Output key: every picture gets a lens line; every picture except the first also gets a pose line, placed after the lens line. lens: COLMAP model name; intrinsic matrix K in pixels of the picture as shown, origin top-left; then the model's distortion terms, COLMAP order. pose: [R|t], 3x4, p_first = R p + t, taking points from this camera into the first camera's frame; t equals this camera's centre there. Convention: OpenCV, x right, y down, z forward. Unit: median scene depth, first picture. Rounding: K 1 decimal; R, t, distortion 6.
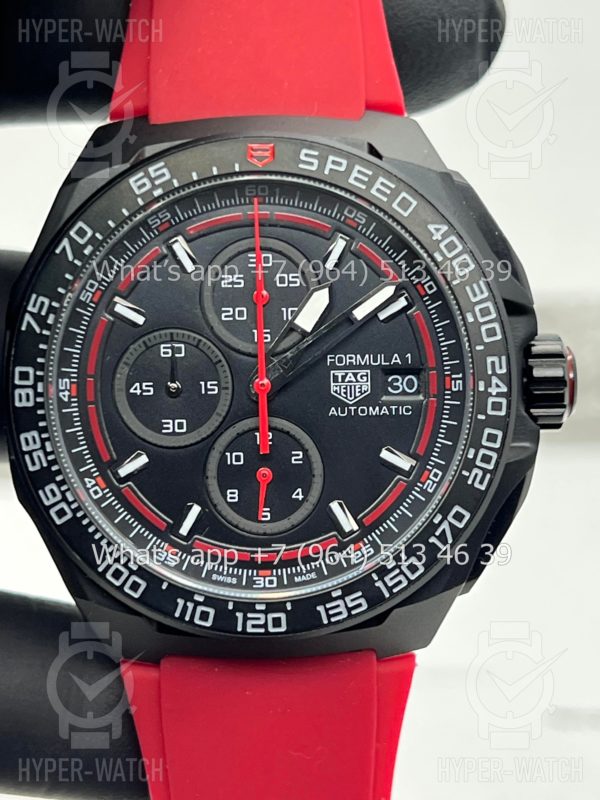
lens RADIAL K [[1858.2, 0, 302.5], [0, 1858.2, 402.0], [0, 0, 1]] dist [0.285912, 0.000000]
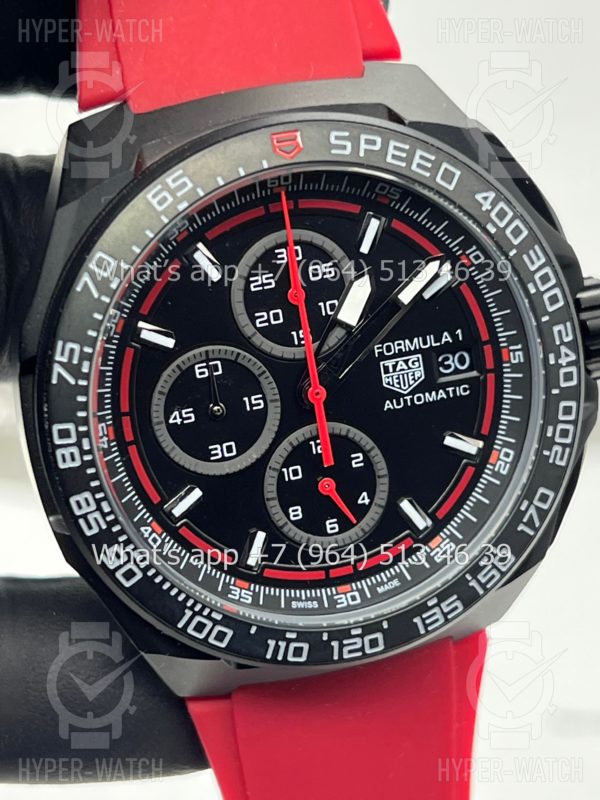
lens RADIAL K [[1858.2, 0, 295.4], [0, 1858.2, 399.7], [0, 0, 1]] dist [0.285912, 0.000000]
pose [[0.964426, -0.172241, 0.200540, -0.217222], [0.137429, 0.974706, 0.176245, -0.170004], [-0.225824, -0.142415, 0.963702, 0.125391]]
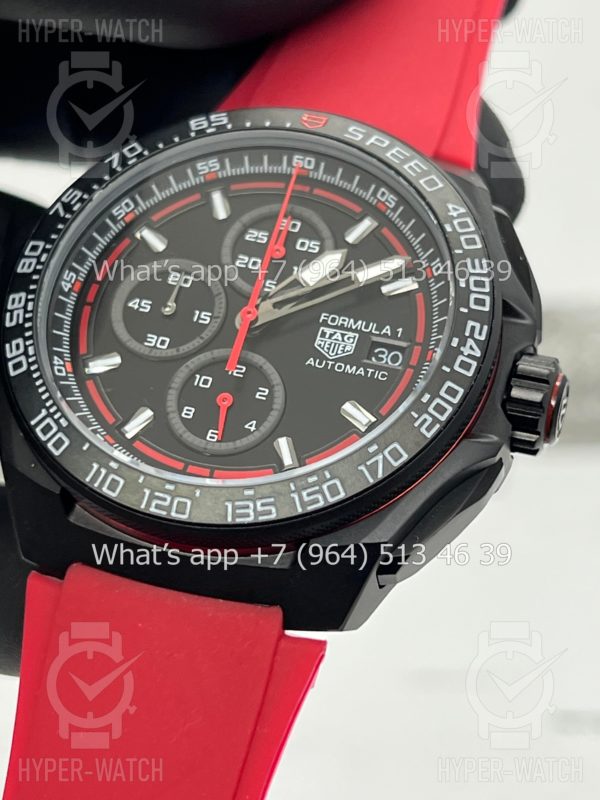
lens RADIAL K [[1858.2, 0, 298.2], [0, 1858.2, 394.7], [0, 0, 1]] dist [0.285912, 0.000000]
pose [[0.944113, 0.207850, -0.255829, 0.272674], [-0.305246, 0.844217, -0.440594, 0.468034], [0.124398, 0.494062, 0.860481, 0.161164]]
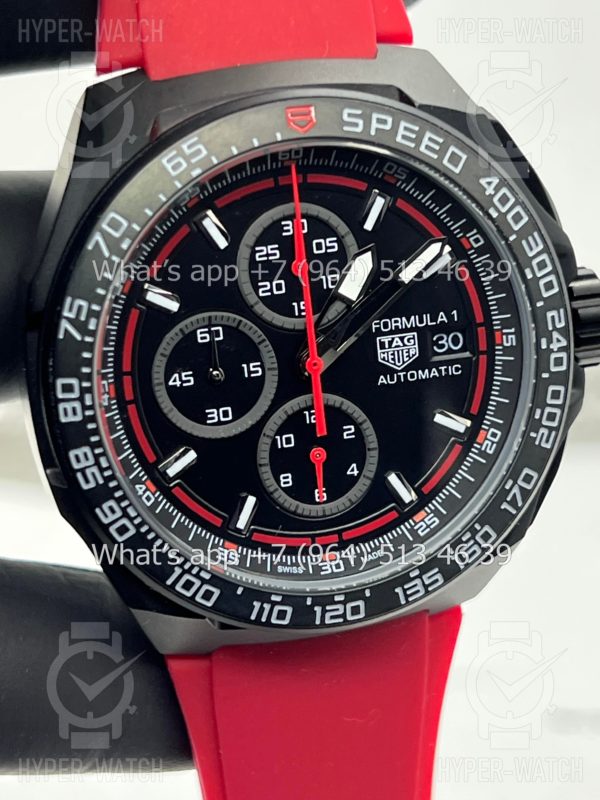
lens RADIAL K [[1858.2, 0, 295.0], [0, 1858.2, 396.3], [0, 0, 1]] dist [0.285912, 0.000000]
pose [[0.966480, -0.118127, 0.227952, -0.248201], [0.077464, 0.980658, 0.179750, -0.163547], [-0.244776, -0.156067, 0.956937, 0.108205]]
